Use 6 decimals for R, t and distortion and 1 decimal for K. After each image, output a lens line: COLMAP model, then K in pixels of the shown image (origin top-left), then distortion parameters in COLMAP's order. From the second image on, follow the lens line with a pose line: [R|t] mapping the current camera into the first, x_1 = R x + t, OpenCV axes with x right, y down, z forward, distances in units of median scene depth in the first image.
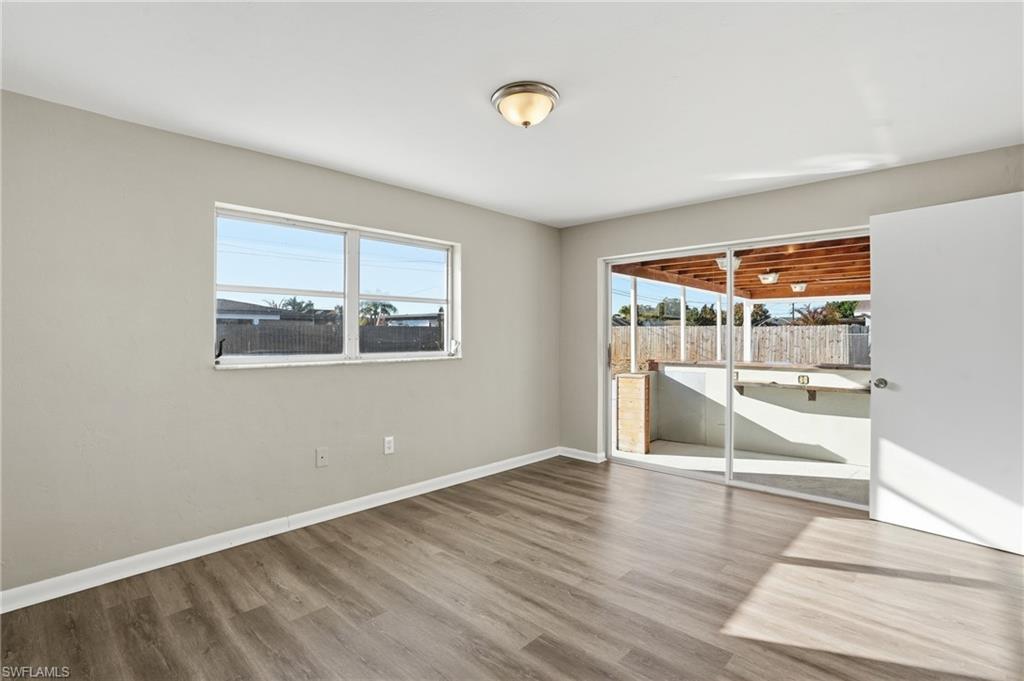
lens RADIAL K [[478.6, 0, 509.2], [0, 478.6, 332.8], [0, 0, 1]] dist [-0.069281, 0.025400]
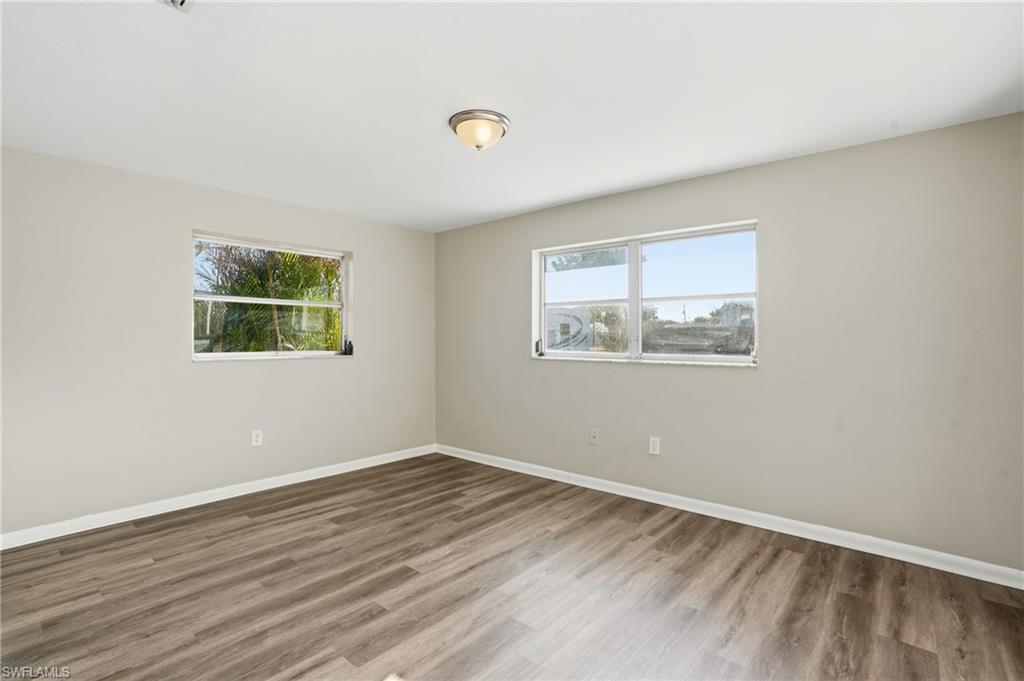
lens RADIAL K [[478.6, 0, 509.2], [0, 478.6, 332.8], [0, 0, 1]] dist [-0.069281, 0.025400]
pose [[0.043383, -0.008208, -0.999025, 0.907397], [0.008878, 0.999930, -0.007830, 0.000646], [0.999019, -0.008529, 0.043453, 0.789747]]
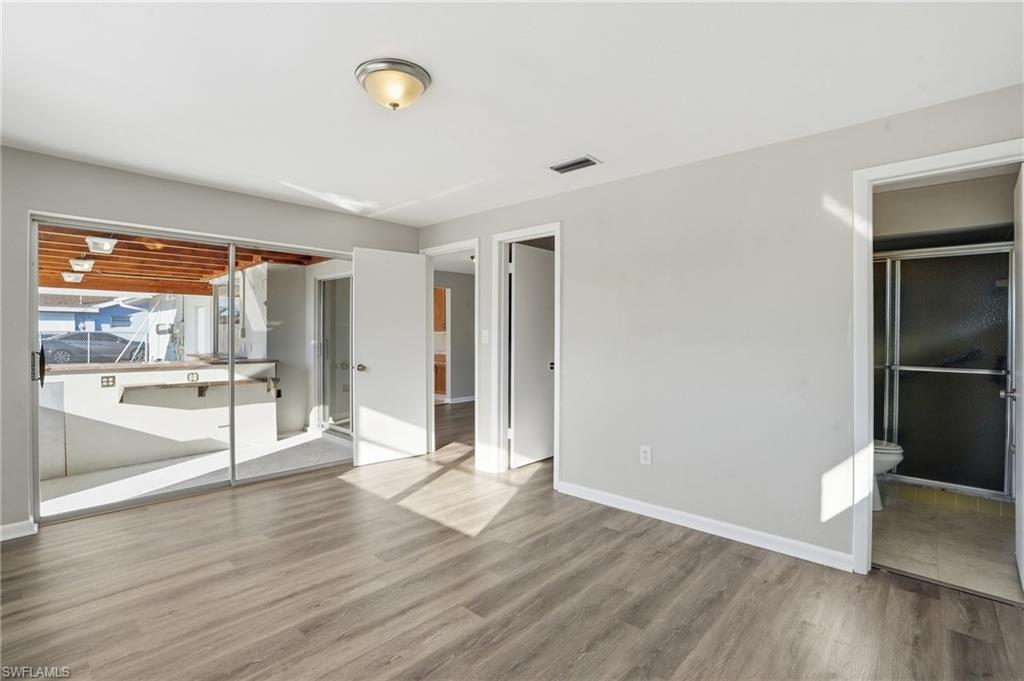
lens RADIAL K [[477.0, 0, 499.6], [0, 477.0, 339.6], [0, 0, 1]] dist [-0.061842, 0.024597]
pose [[0.007484, -0.013091, 0.999886, -0.680469], [-0.009381, 0.999869, 0.013161, 0.000045], [-0.999928, -0.009478, 0.007360, 0.604268]]
